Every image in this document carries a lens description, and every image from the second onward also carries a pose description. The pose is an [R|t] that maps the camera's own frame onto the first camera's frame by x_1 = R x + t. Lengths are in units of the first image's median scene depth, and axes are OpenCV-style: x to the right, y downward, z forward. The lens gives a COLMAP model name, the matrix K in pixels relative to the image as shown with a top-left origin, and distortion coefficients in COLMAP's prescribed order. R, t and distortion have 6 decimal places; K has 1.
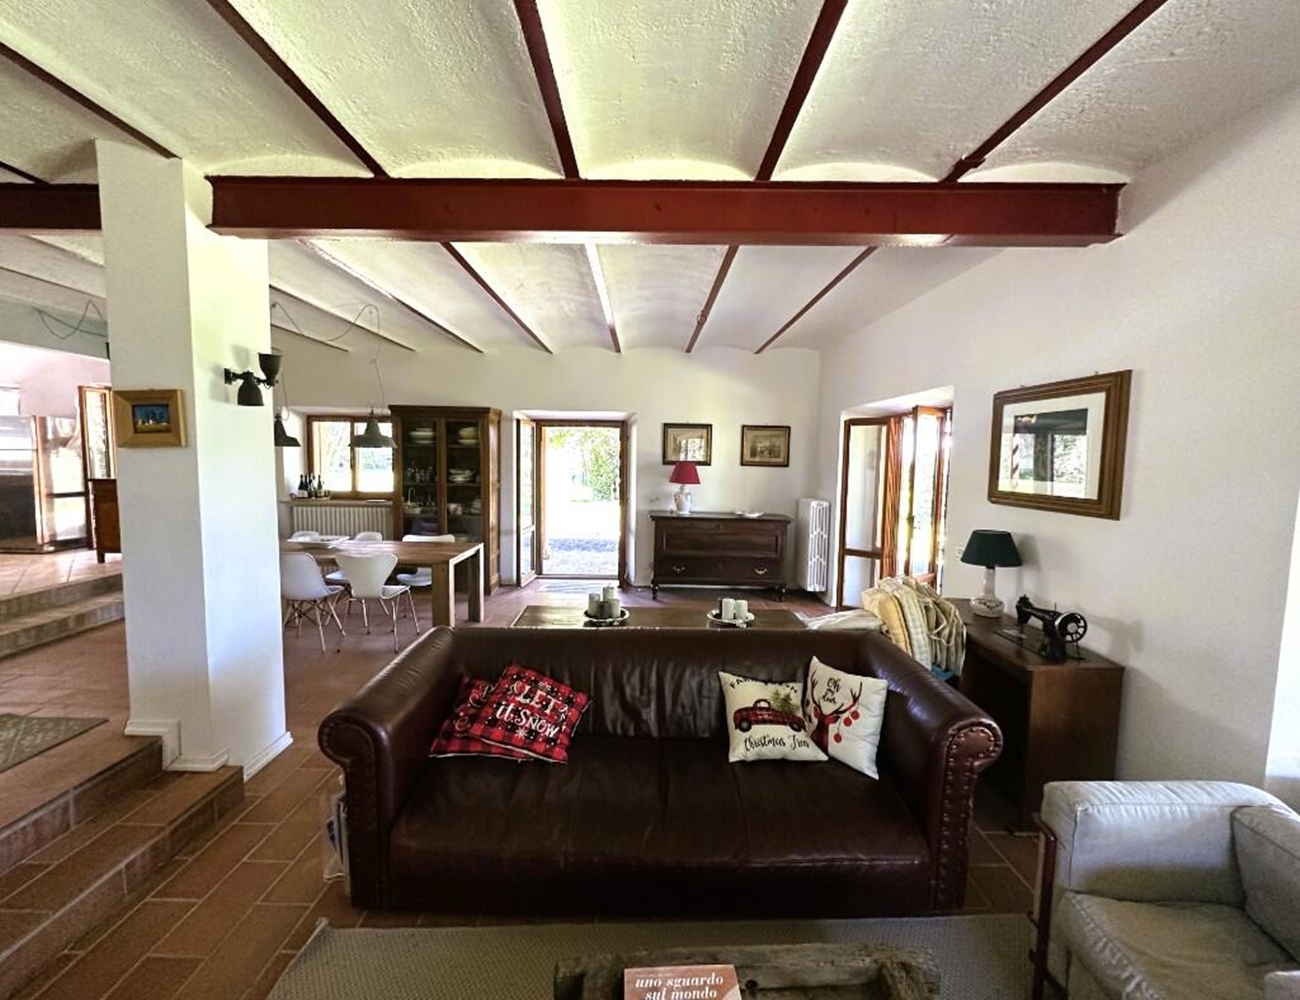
lens RADIAL K [[534.0, 0, 650.1], [0, 534.0, 494.8], [0, 0, 1]] dist [-0.000275, 0.000385]
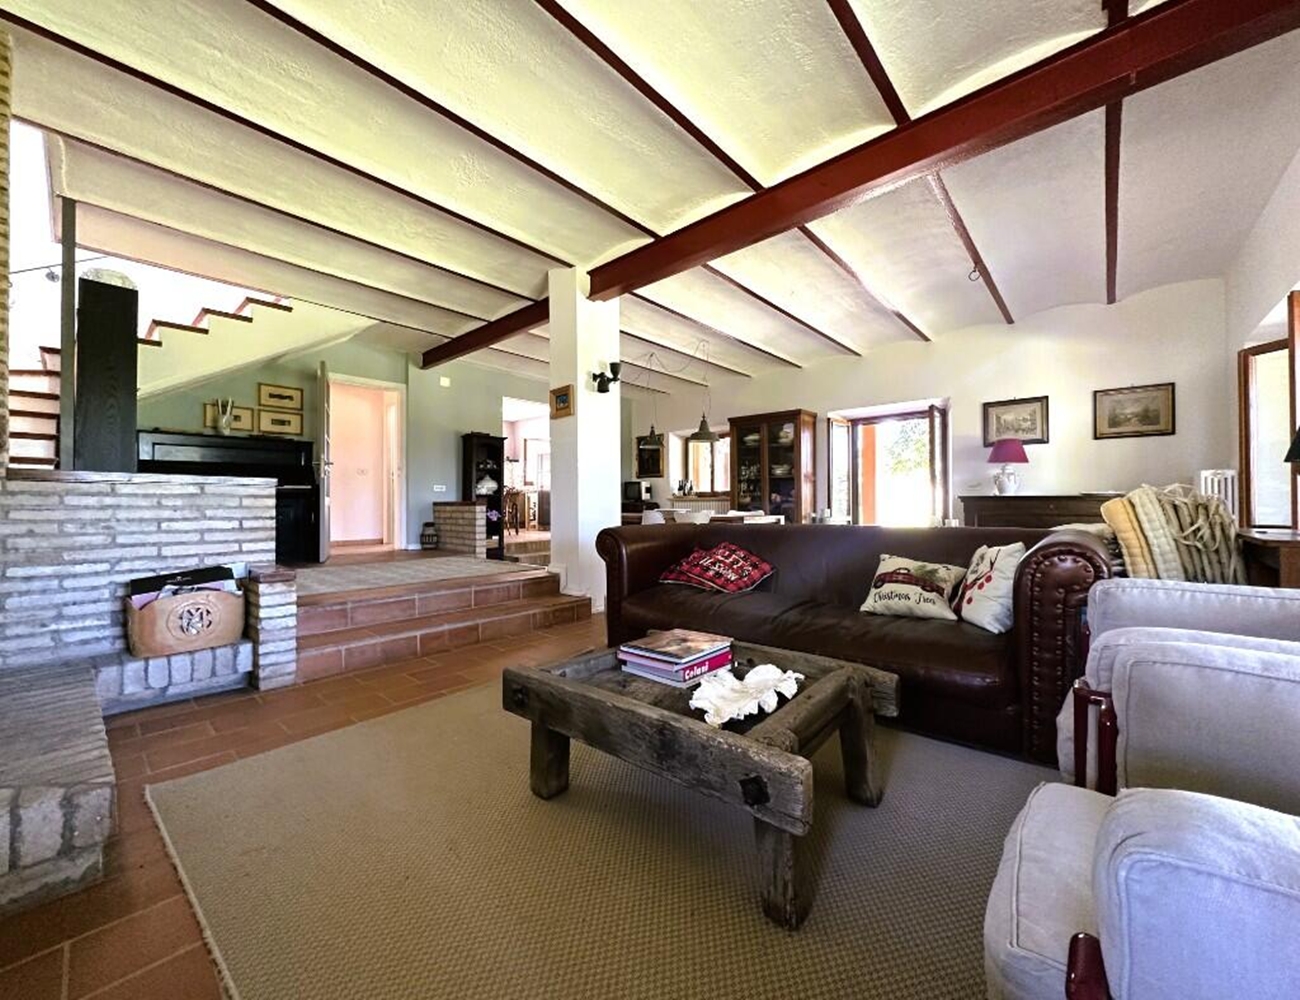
lens RADIAL K [[534.0, 0, 657.0], [0, 534.0, 503.9], [0, 0, 1]] dist [-0.000275, 0.000385]
pose [[0.747412, -0.032730, -0.663554, 0.501135], [-0.028909, 0.996237, -0.081703, 0.317090], [0.663732, 0.080248, 0.743653, -0.144254]]
